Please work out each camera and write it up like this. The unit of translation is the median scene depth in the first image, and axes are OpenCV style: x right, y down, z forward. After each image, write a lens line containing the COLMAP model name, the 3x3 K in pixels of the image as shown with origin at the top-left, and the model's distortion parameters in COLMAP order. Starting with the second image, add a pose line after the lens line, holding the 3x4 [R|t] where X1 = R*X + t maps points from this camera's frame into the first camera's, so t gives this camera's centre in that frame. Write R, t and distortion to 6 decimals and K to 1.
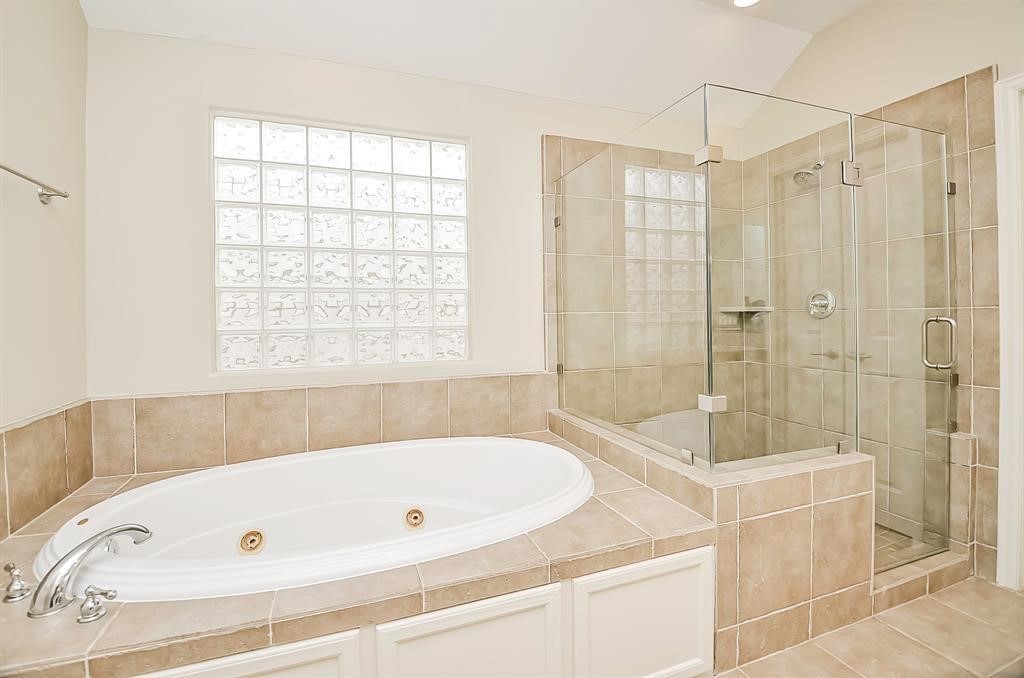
lens RADIAL K [[450.4, 0, 507.0], [0, 450.4, 320.6], [0, 0, 1]] dist [0.014536, -0.024507]
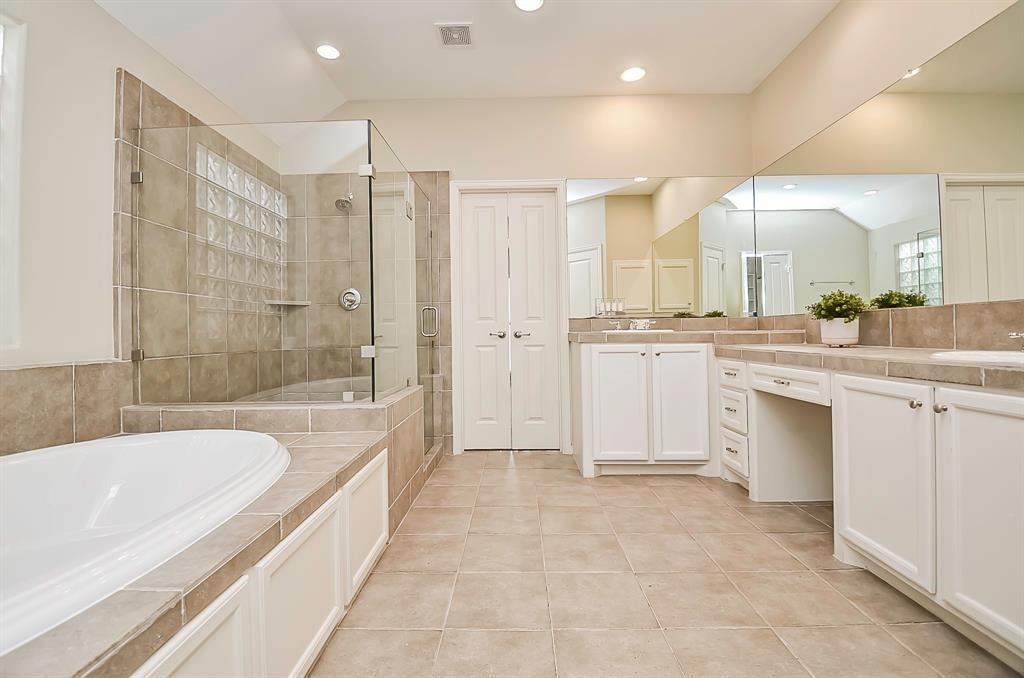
lens RADIAL K [[470.2, 0, 512.0], [0, 470.2, 339.0], [0, 0, 1]] dist [-0.042631, 0.000076]
pose [[0.330523, 0.001761, 0.943796, -0.462637], [0.021207, 0.999732, -0.009292, 0.103066], [-0.943560, 0.023087, 0.330397, 0.078263]]
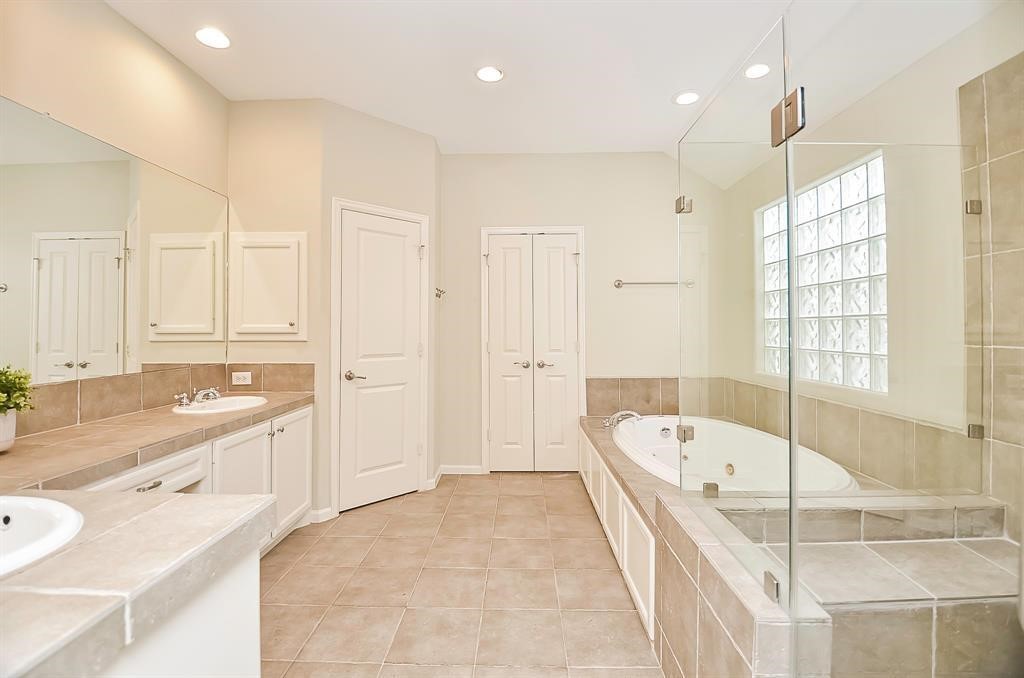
lens RADIAL K [[450.4, 0, 507.0], [0, 450.4, 320.6], [0, 0, 1]] dist [0.014536, -0.024507]
pose [[-0.347295, -0.002229, -0.937753, 0.977355], [-0.002763, 0.999995, -0.001353, -0.051819], [0.937752, 0.002122, -0.347299, 0.595471]]
